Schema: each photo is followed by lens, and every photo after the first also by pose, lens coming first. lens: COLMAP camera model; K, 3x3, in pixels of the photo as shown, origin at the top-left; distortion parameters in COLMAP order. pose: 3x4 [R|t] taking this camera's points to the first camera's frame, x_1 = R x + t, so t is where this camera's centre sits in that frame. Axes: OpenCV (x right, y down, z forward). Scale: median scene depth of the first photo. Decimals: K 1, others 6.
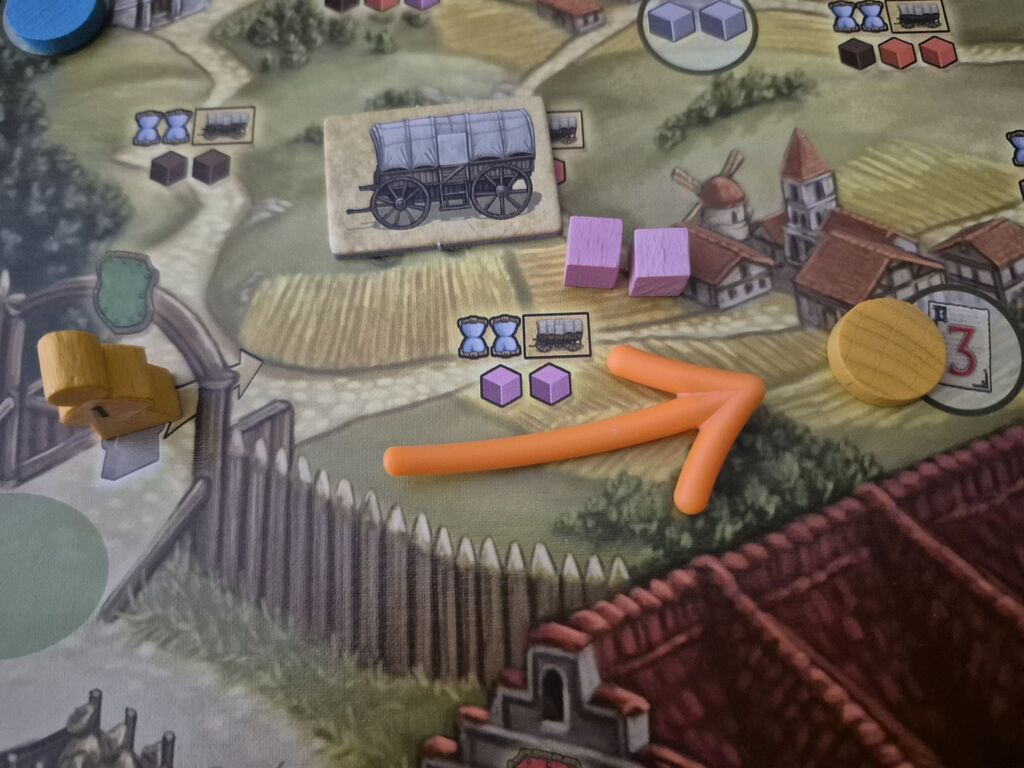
lens RADIAL K [[713.5, 0, 507.3], [0, 713.5, 383.2], [0, 0, 1]] dist [-0.027325, -0.018102]
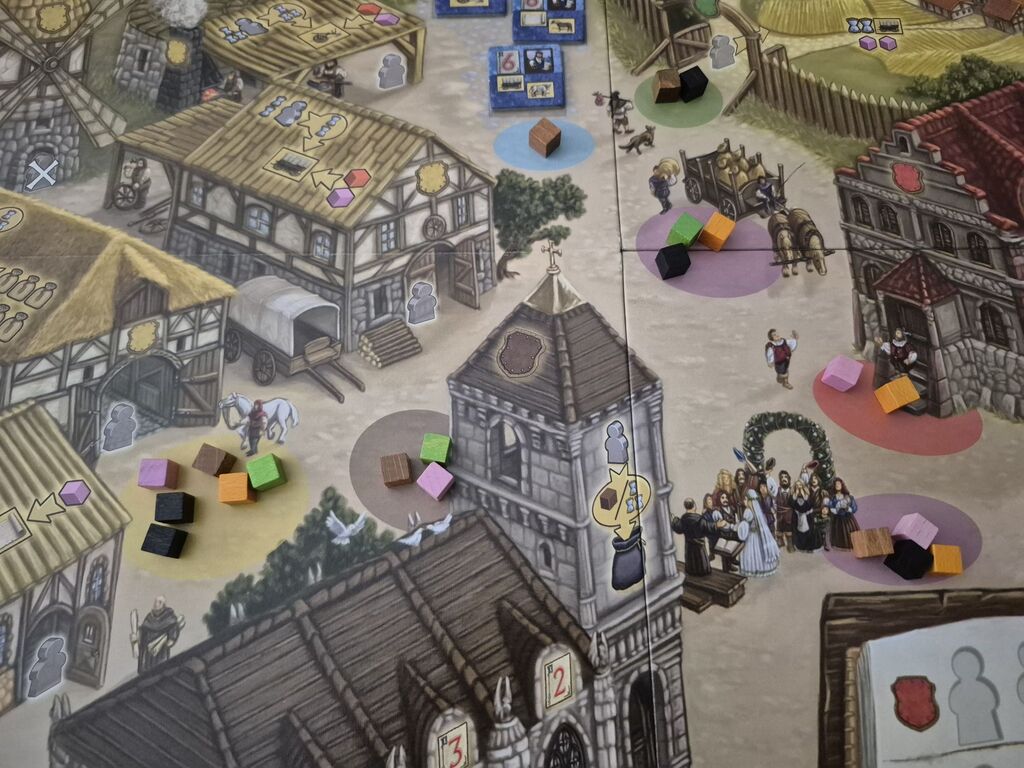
lens RADIAL K [[713.5, 0, 507.3], [0, 713.5, 383.2], [0, 0, 1]] dist [-0.027325, -0.018102]
pose [[0.999599, 0.025552, -0.012237, -1.270371], [-0.025570, 0.999672, -0.001326, 1.291175], [0.012200, 0.001638, 0.999924, -1.514082]]
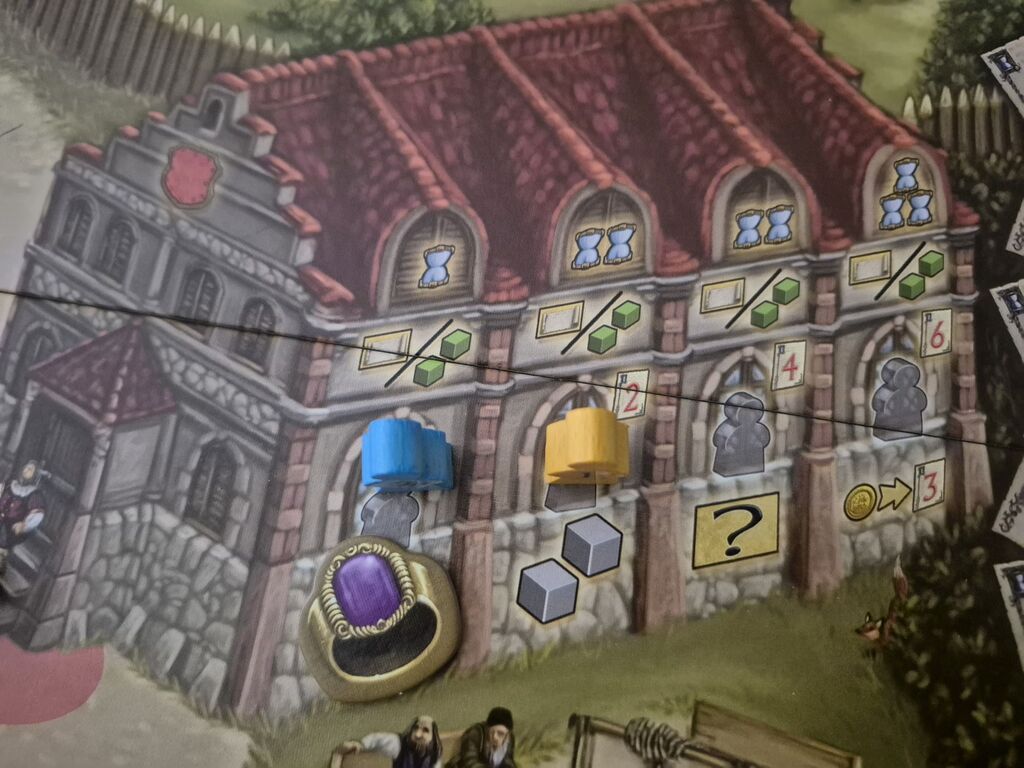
lens RADIAL K [[713.5, 0, 507.3], [0, 713.5, 383.2], [0, 0, 1]] dist [-0.027325, -0.018102]
pose [[0.981353, 0.191171, -0.019986, 0.731773], [-0.189146, 0.978962, 0.076535, 0.709937], [0.034197, -0.071328, 0.996867, -0.395524]]
